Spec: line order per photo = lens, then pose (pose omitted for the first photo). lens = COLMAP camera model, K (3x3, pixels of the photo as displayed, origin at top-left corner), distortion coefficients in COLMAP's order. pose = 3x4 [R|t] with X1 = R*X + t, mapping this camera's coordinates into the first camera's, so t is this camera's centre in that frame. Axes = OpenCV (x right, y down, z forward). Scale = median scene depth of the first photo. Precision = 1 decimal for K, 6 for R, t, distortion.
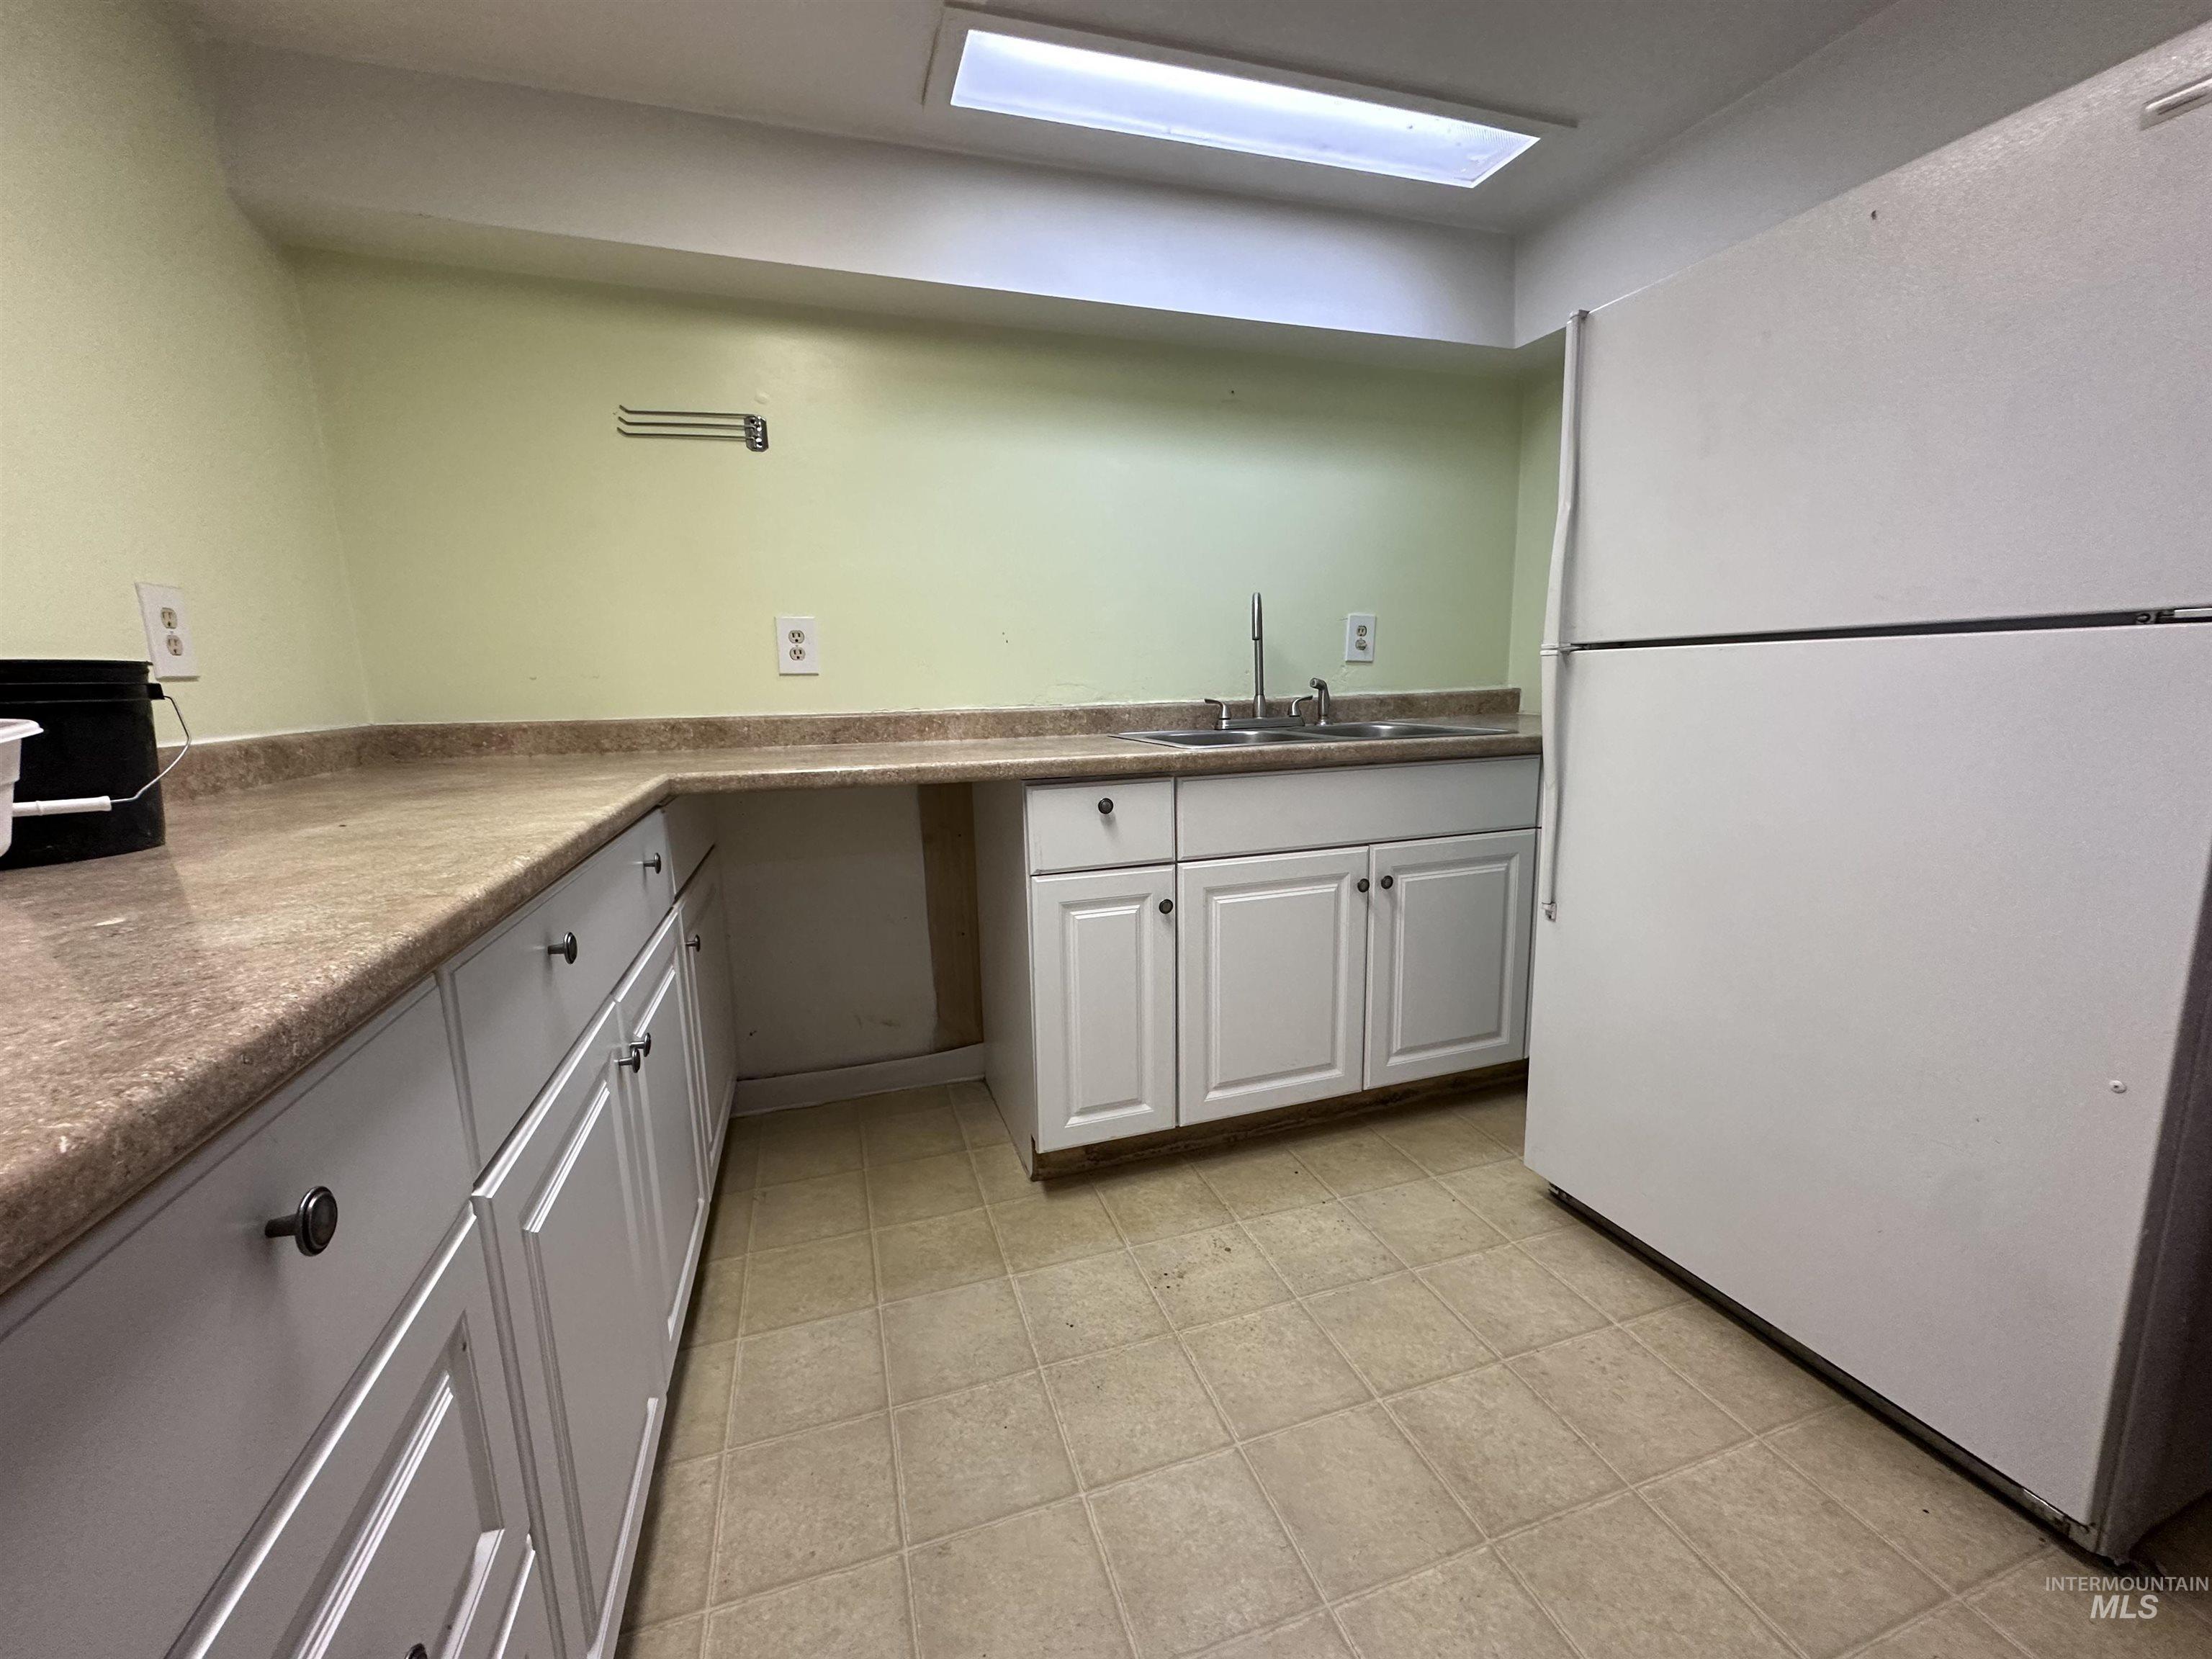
lens RADIAL K [[886.2, 0, 1106.0], [0, 886.2, 829.5], [0, 0, 1]] dist [0.000927, 0.000021]
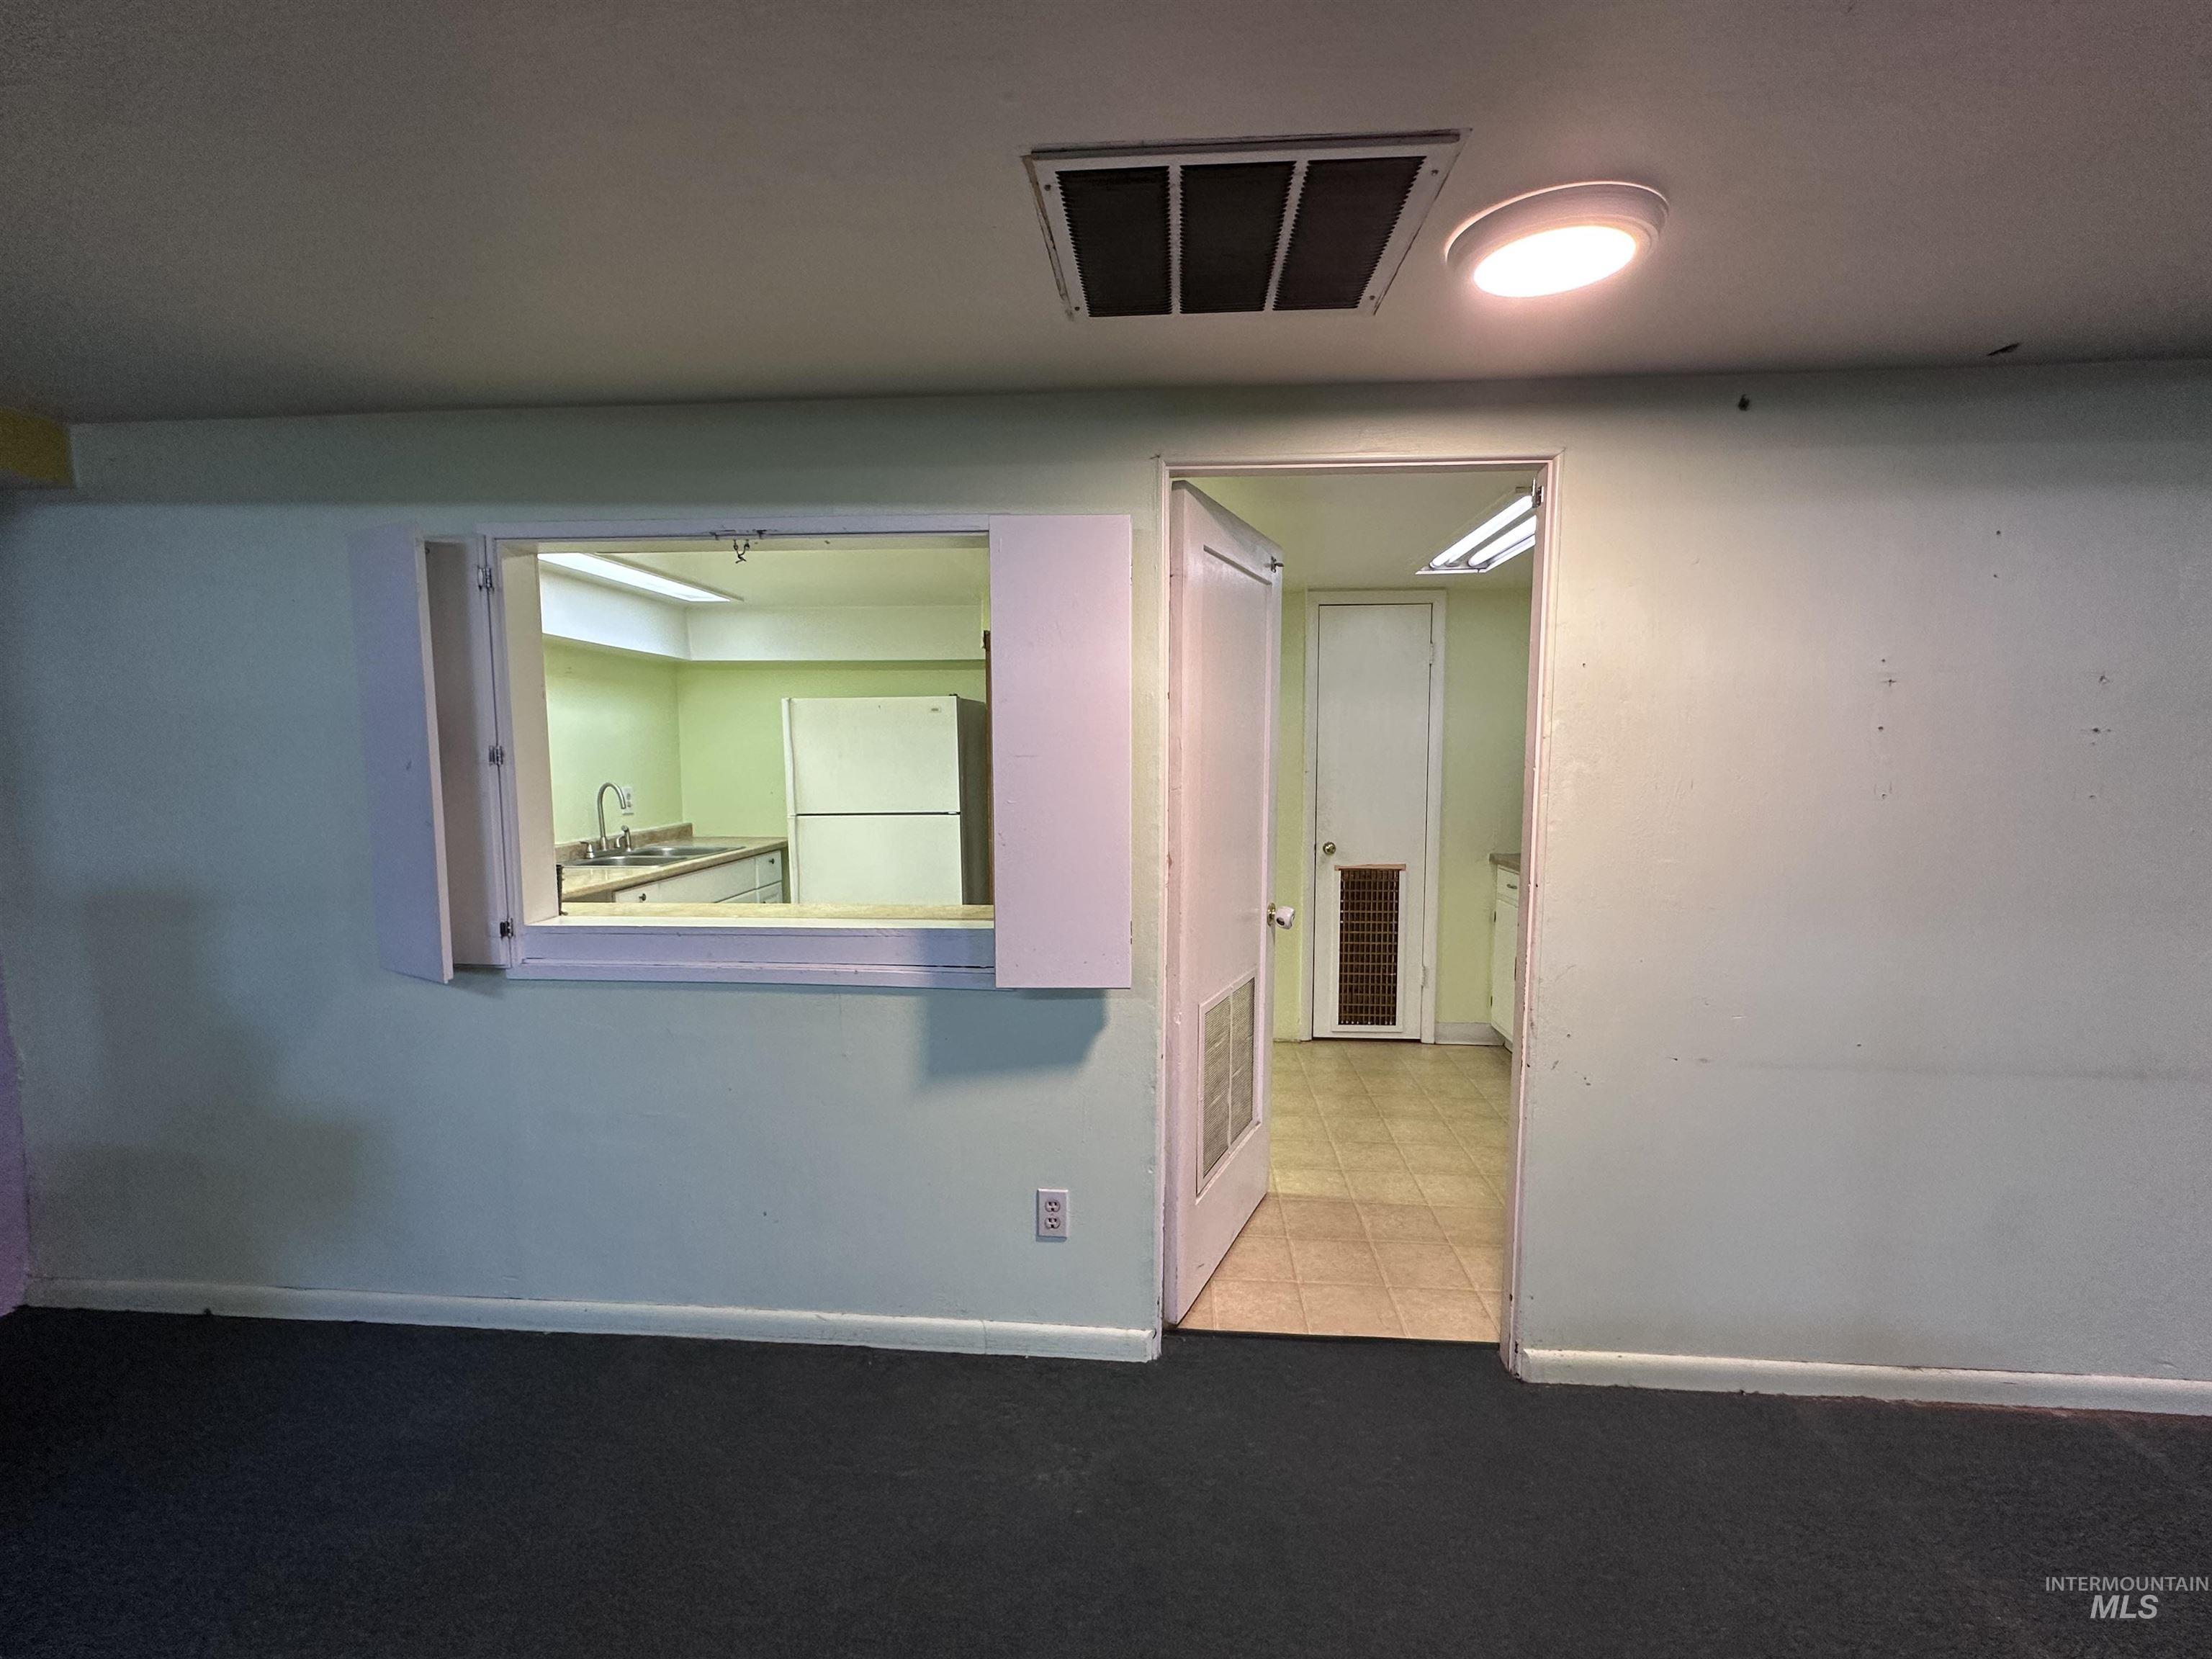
lens RADIAL K [[965.3, 0, 1106.0], [0, 965.3, 829.5], [0, 0, 1]] dist [0.000029, -0.000003]
pose [[0.374526, -0.054810, 0.925595, -1.228679], [0.153872, 0.988084, -0.003751, -0.005676], [-0.914360, 0.143828, 0.378497, -0.634123]]
